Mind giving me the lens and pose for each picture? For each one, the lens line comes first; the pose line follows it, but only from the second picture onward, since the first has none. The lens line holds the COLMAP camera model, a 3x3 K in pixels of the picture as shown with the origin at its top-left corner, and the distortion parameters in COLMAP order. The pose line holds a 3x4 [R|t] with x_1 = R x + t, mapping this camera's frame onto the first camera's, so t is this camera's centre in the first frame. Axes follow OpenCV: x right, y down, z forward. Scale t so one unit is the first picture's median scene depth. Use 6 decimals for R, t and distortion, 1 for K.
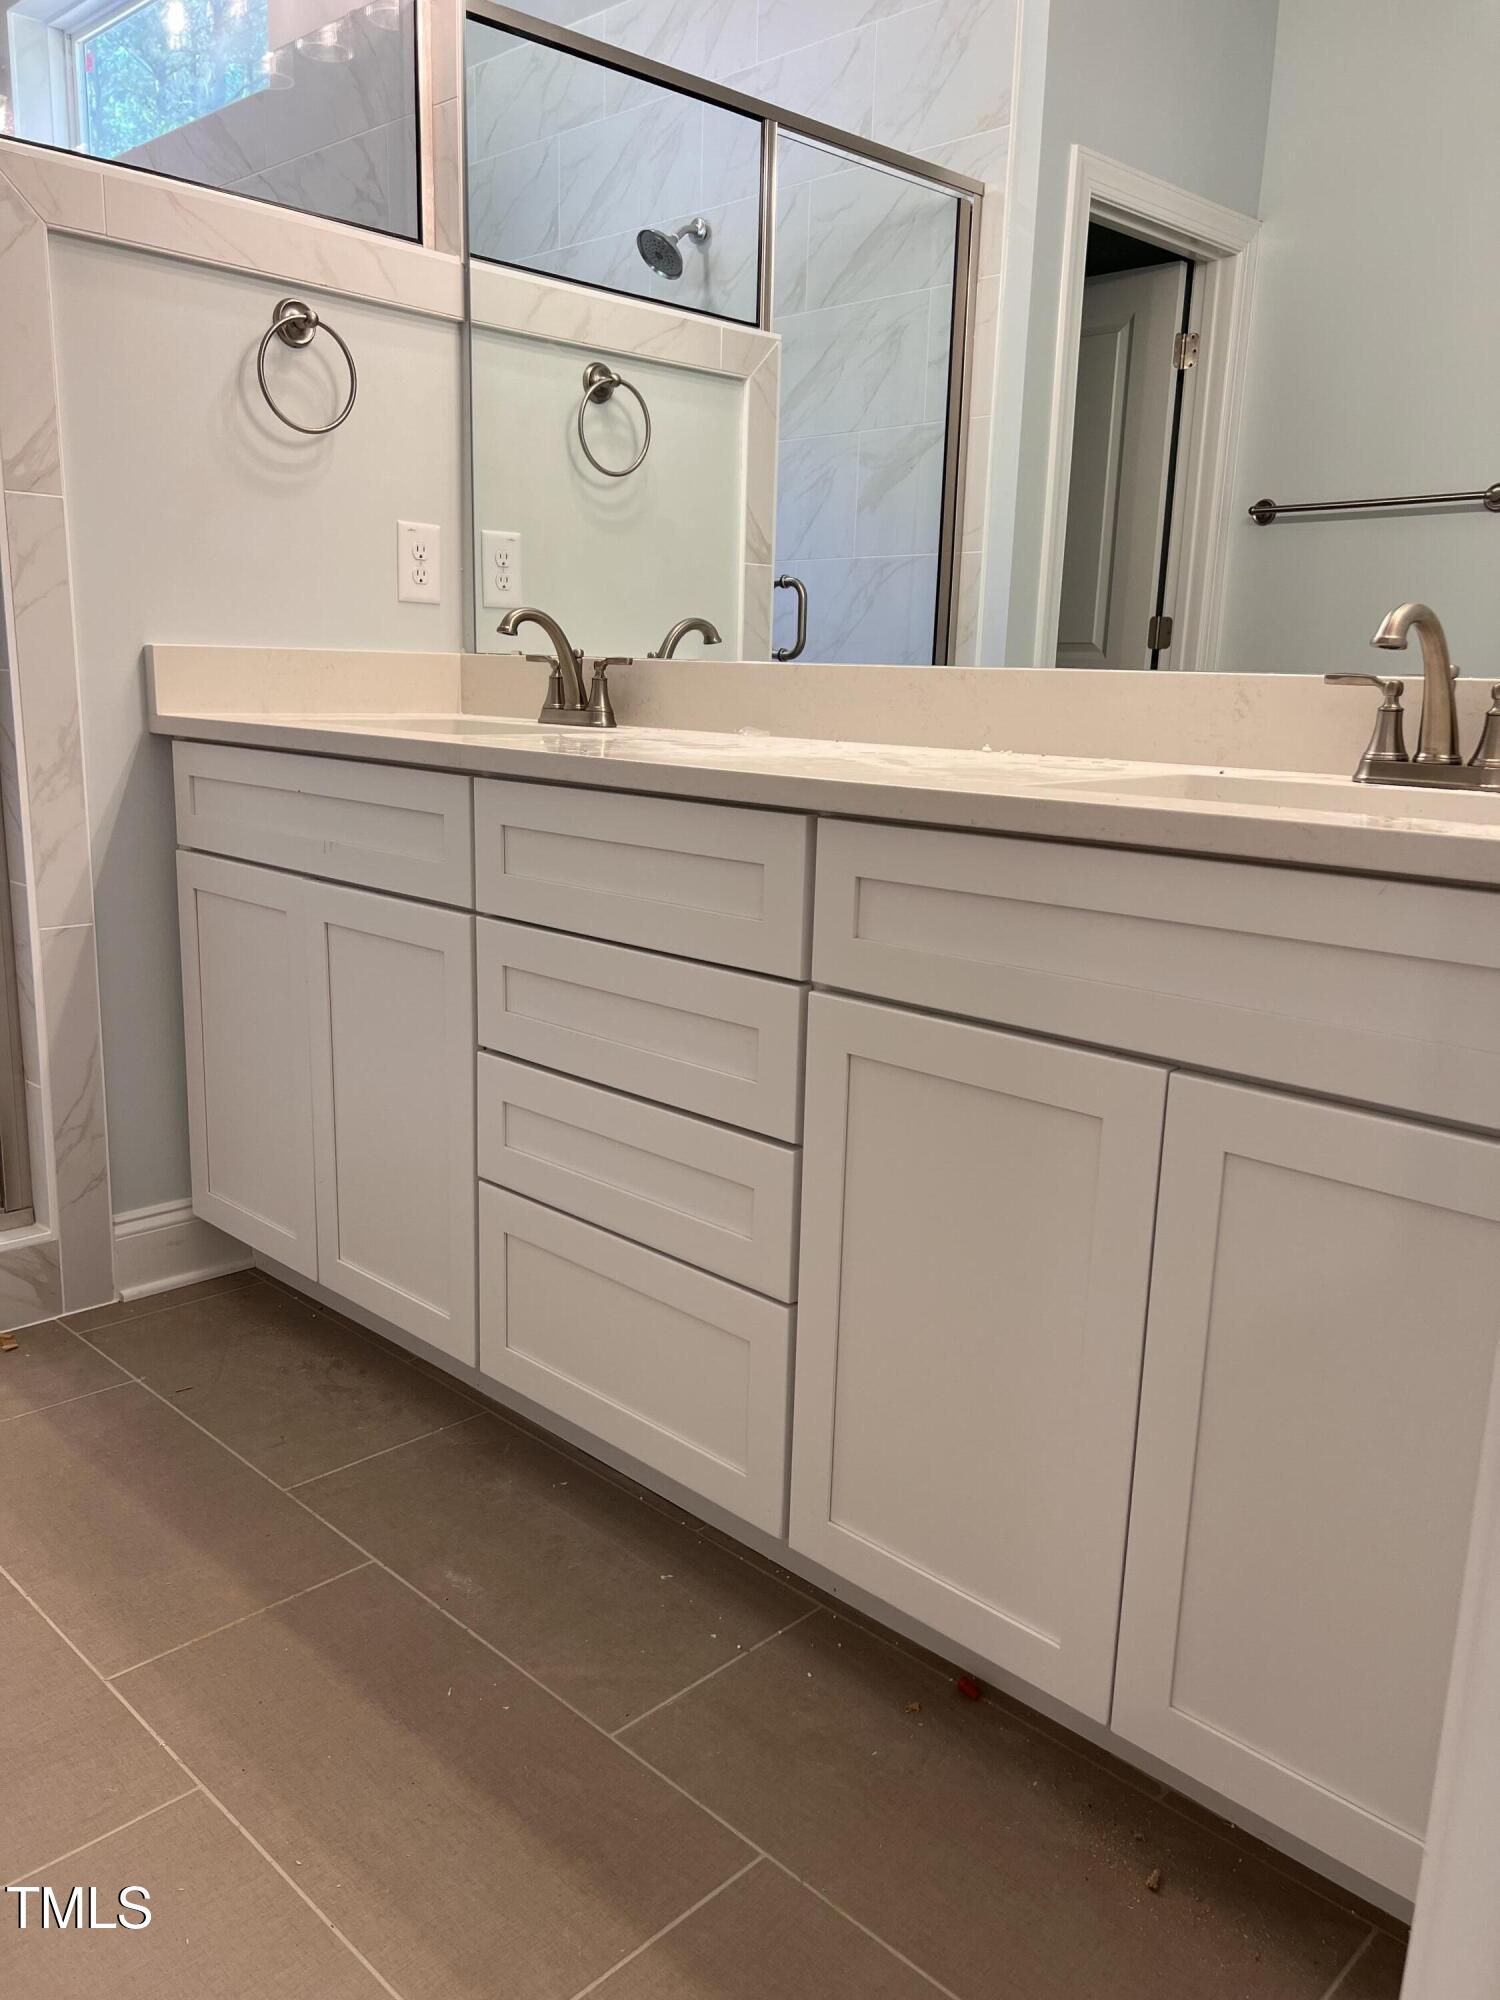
lens RADIAL K [[1473.5, 0, 750.0], [0, 1473.5, 1000.0], [0, 0, 1]] dist [0.007446, -0.002594]
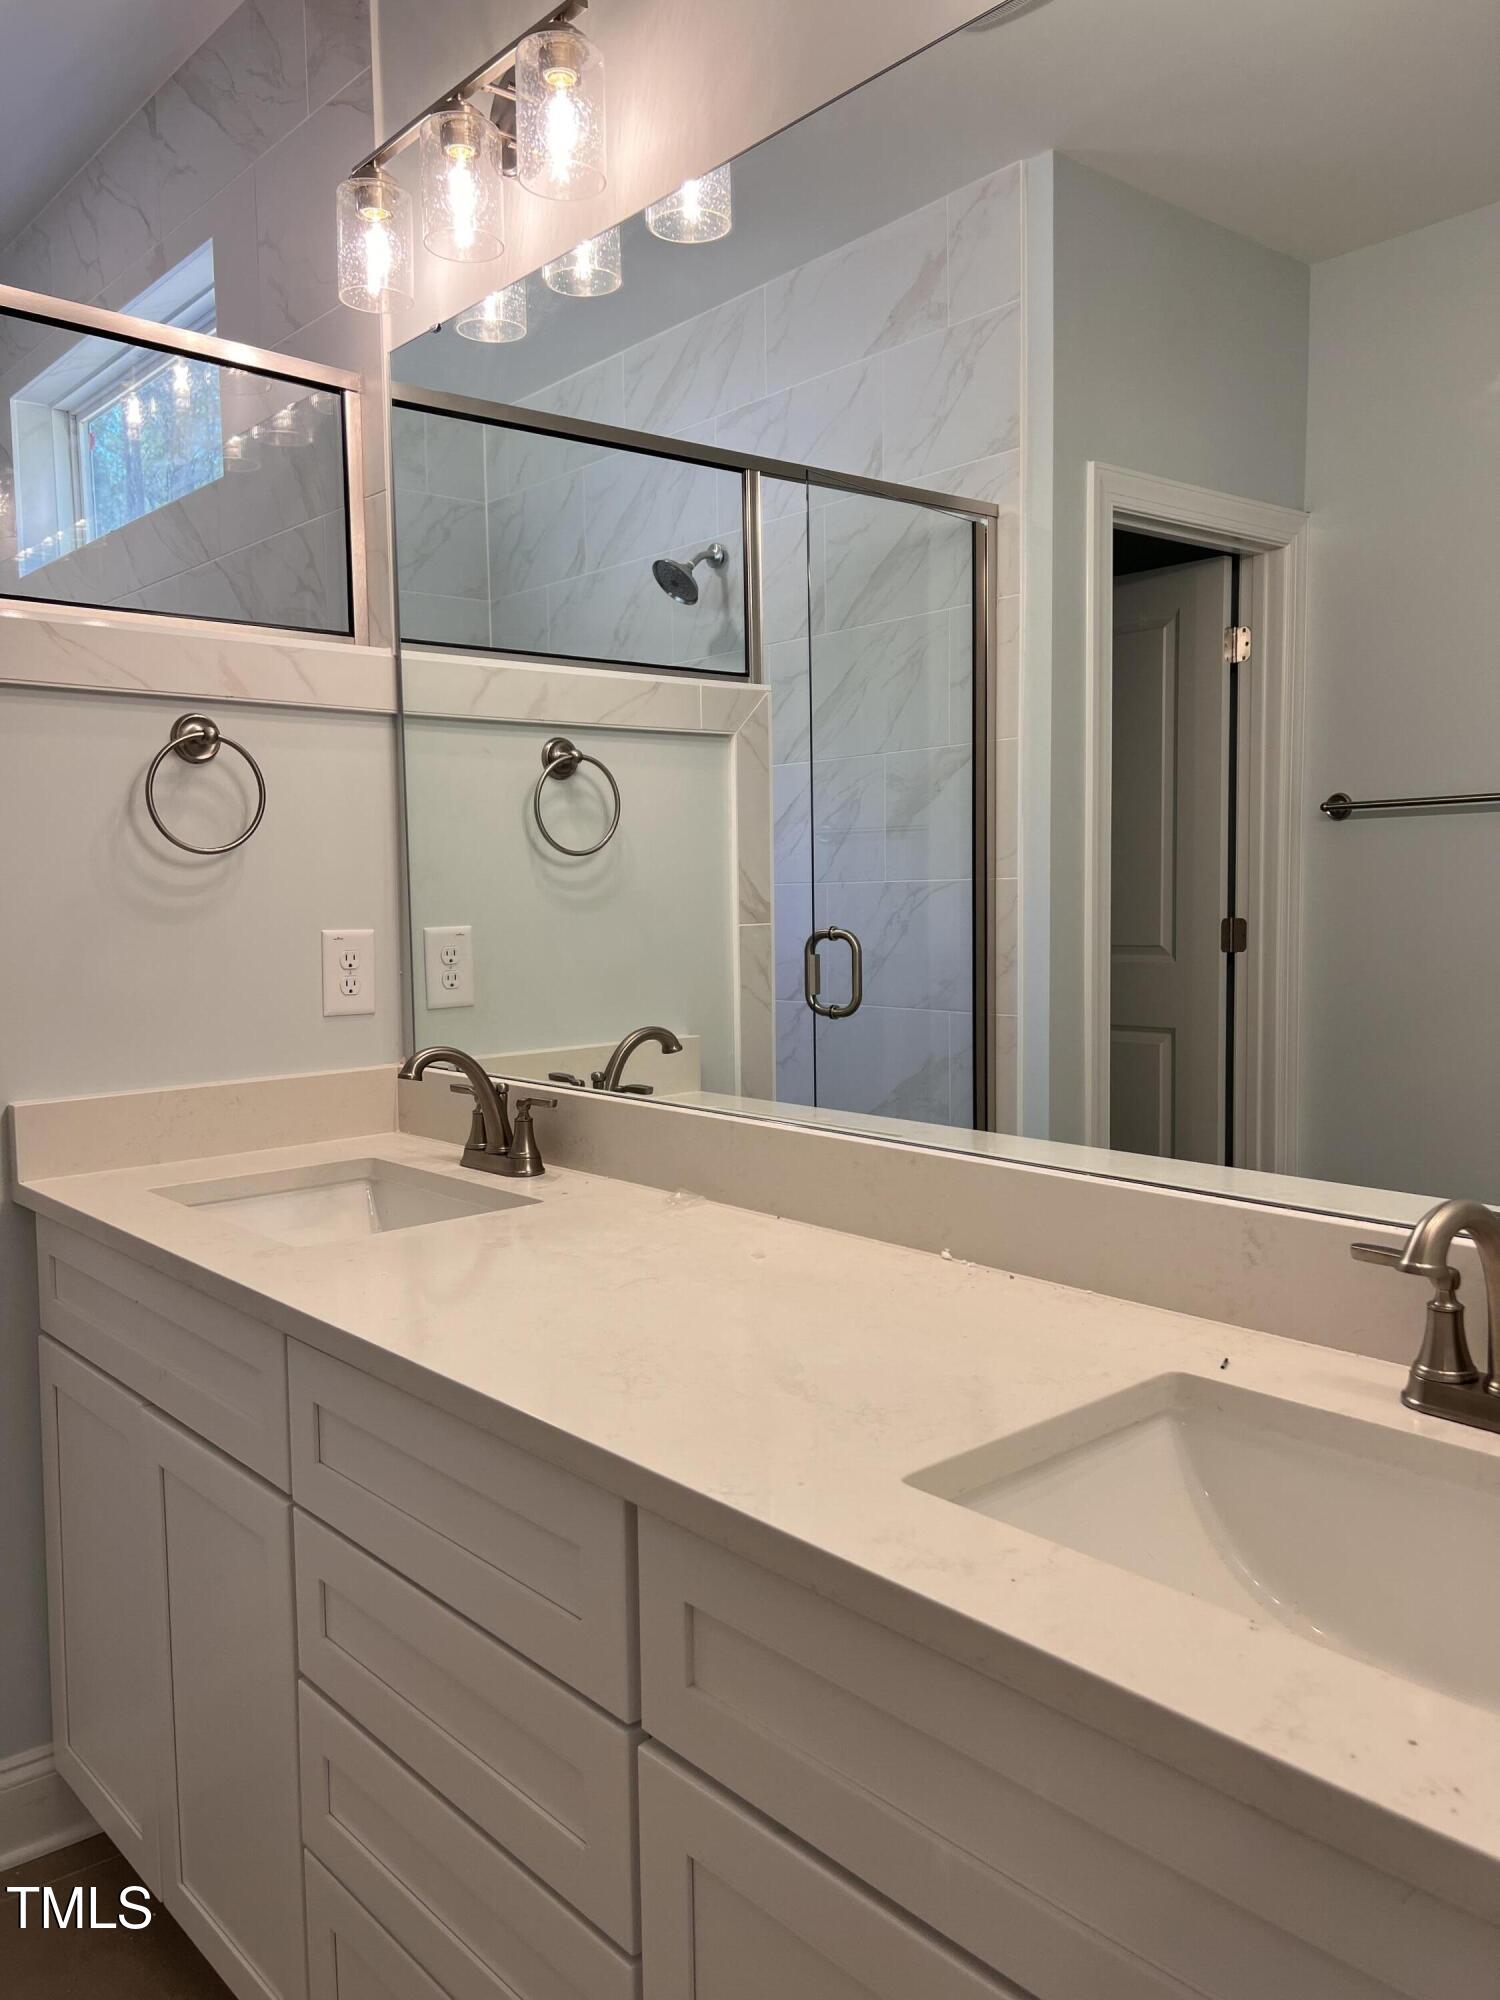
lens RADIAL K [[1490.9, 0, 750.0], [0, 1490.9, 1000.0], [0, 0, 1]] dist [0.035623, -0.003768]
pose [[0.996562, -0.035220, -0.074991, 0.078346], [0.023281, 0.987716, -0.154514, -0.120487], [0.079512, 0.152237, 0.985140, 0.113591]]
